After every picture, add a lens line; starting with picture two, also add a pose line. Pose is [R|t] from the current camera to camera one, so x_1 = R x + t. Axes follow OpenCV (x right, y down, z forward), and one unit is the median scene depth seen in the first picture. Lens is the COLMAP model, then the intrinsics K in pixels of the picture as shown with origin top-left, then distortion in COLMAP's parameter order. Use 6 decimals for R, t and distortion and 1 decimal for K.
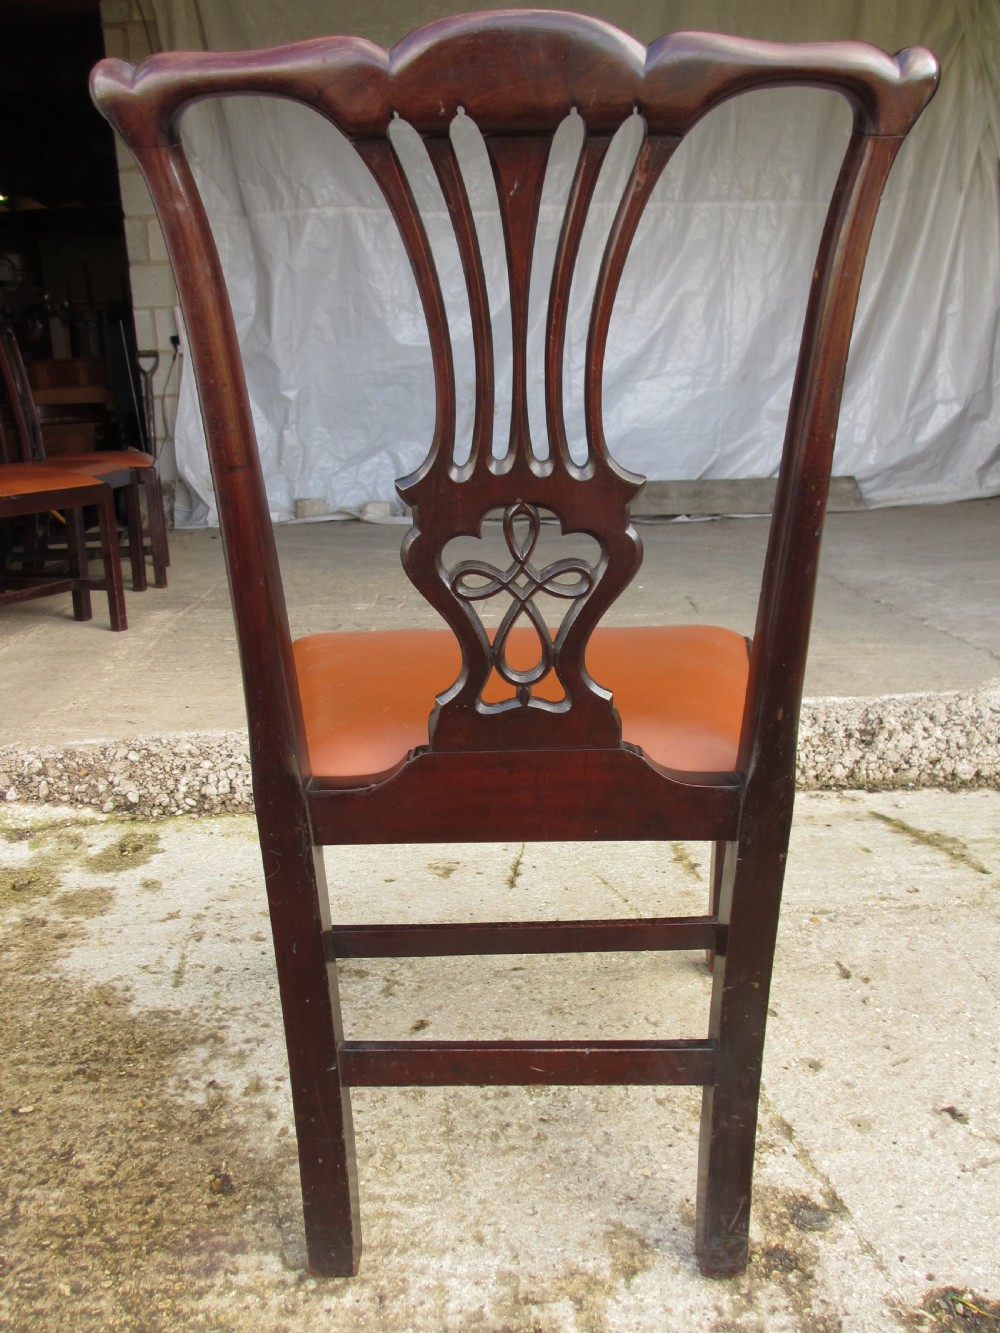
lens RADIAL K [[1106.3, 0, 498.3], [0, 1106.3, 666.2], [0, 0, 1]] dist [-0.044962, 0.010654]
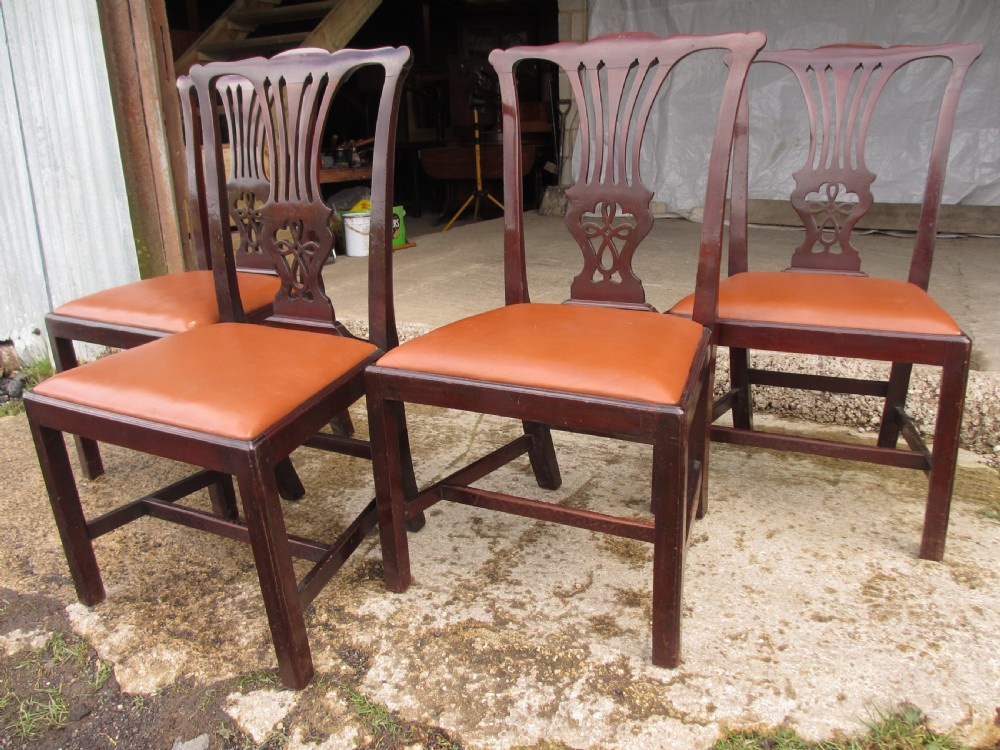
lens RADIAL K [[834.9, 0, 500.0], [0, 834.9, 375.0], [0, 0, 1]] dist [-0.055226, 0.015523]
pose [[0.866469, 0.146627, -0.477213, 1.071606], [-0.118373, 0.988978, 0.088943, -0.002281], [0.484995, -0.020577, 0.874275, -0.312938]]
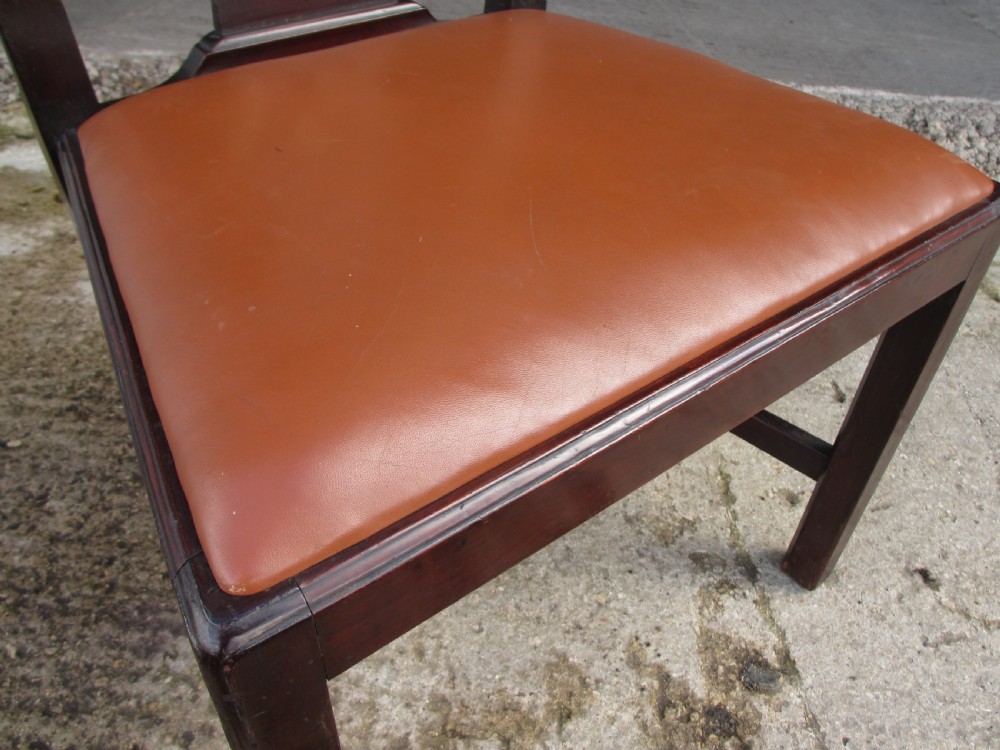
lens RADIAL K [[868.7, 0, 495.2], [0, 868.7, 339.8], [0, 0, 1]] dist [-0.046961, 0.005204]
pose [[0.991816, 0.120935, -0.040923, 0.039161], [-0.097206, 0.923107, 0.372055, -0.029309], [0.082771, -0.365032, 0.927308, 0.313270]]
